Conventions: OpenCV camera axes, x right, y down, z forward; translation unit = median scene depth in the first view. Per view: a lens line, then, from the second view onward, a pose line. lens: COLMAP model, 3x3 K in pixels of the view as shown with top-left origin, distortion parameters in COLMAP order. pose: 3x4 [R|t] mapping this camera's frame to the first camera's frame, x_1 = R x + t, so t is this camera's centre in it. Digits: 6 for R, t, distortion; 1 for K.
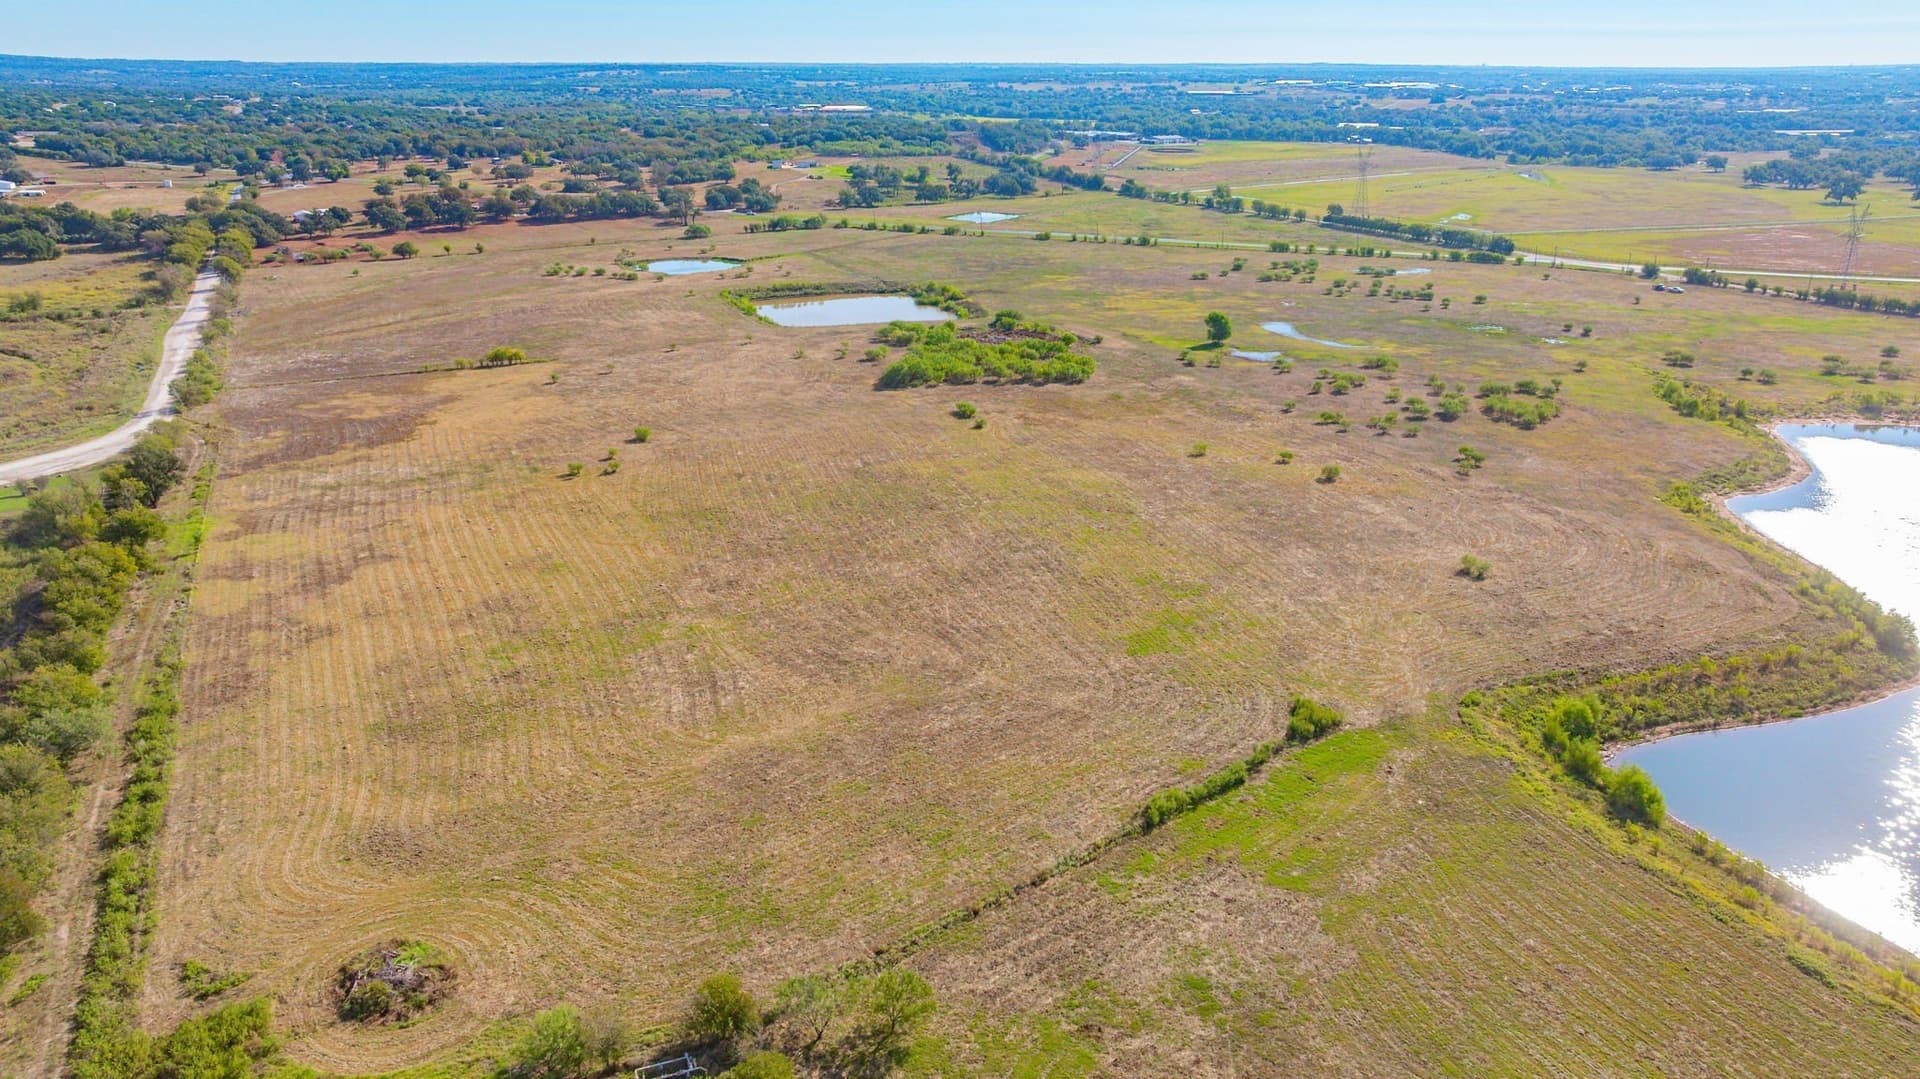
lens RADIAL K [[1356.1, 0, 951.8], [0, 1356.1, 537.4], [0, 0, 1]] dist [-0.031317, 0.028615]
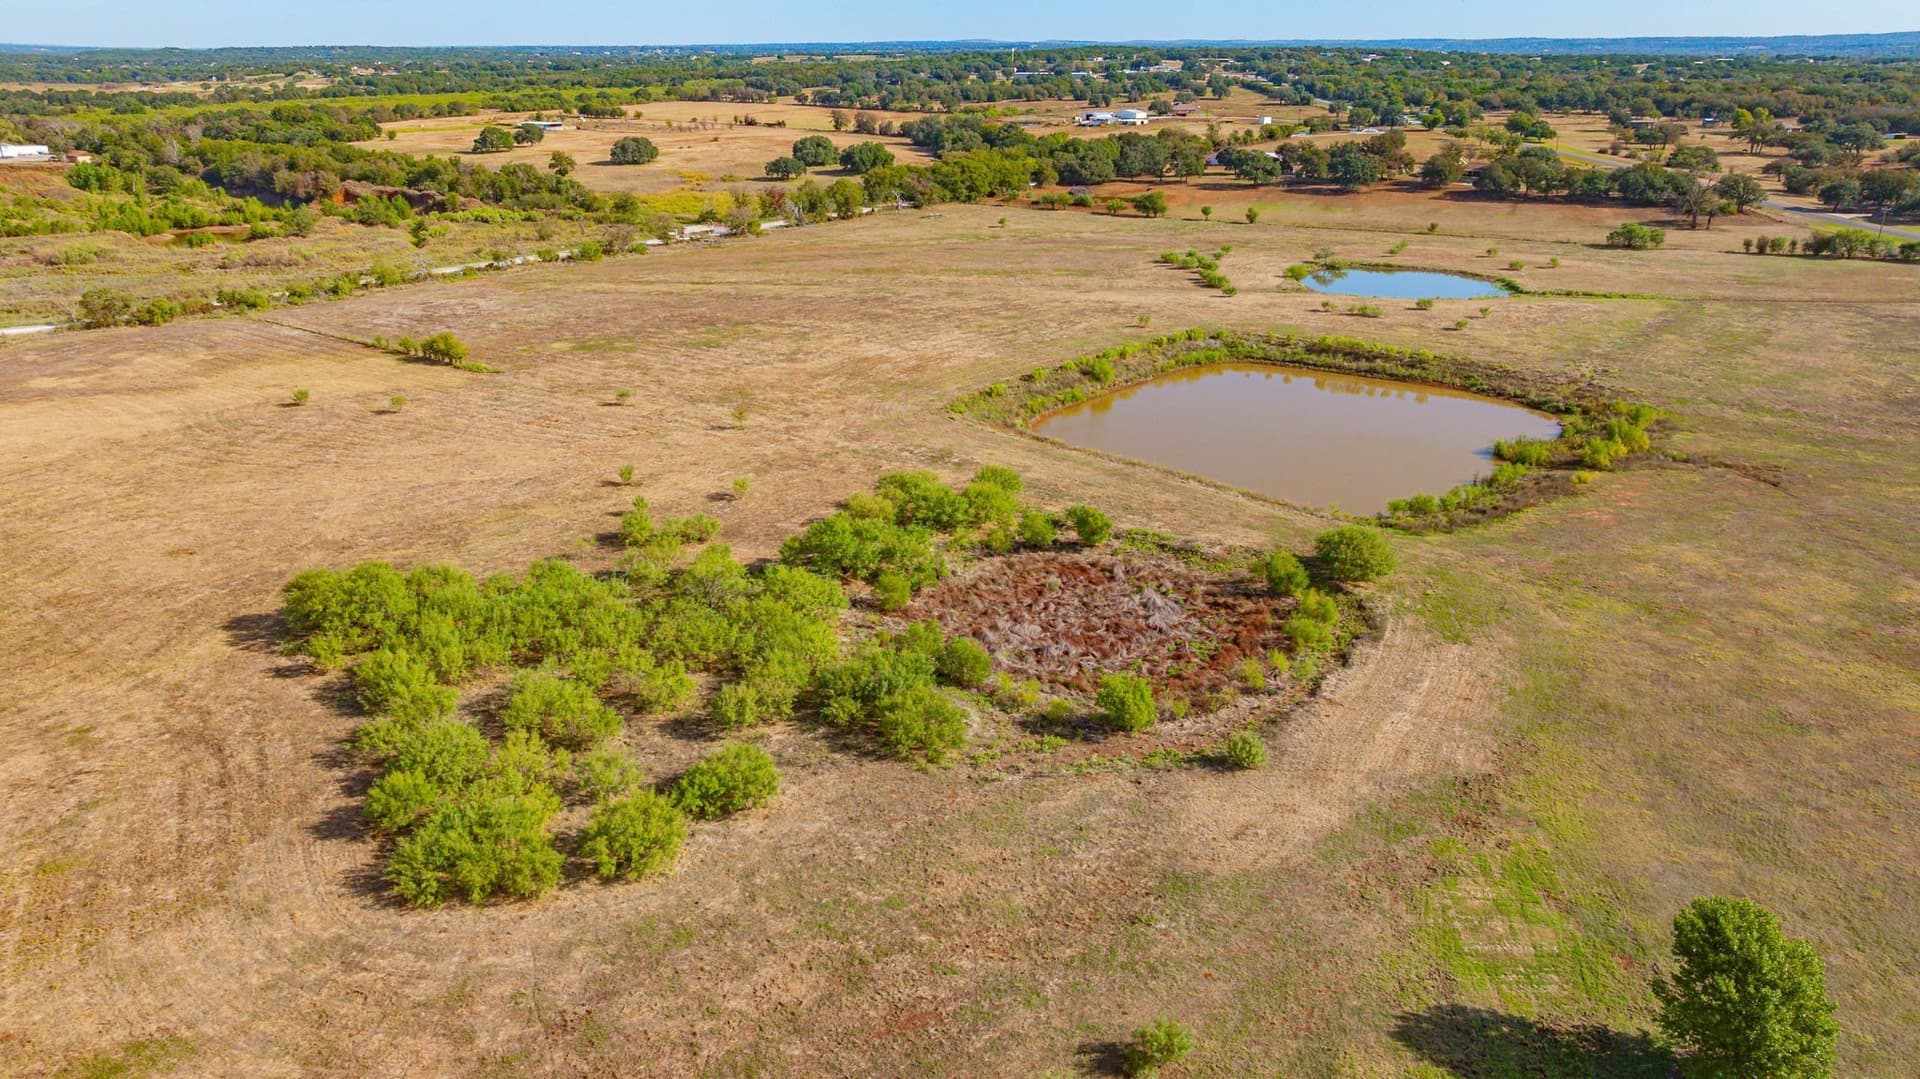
lens RADIAL K [[1356.1, 0, 961.2], [0, 1356.1, 540.3], [0, 0, 1]] dist [-0.031317, 0.028615]
pose [[0.472516, 0.301190, -0.828259, 0.181814], [-0.289041, 0.940772, 0.177209, -0.140822], [0.832577, 0.155667, 0.531586, 0.553115]]
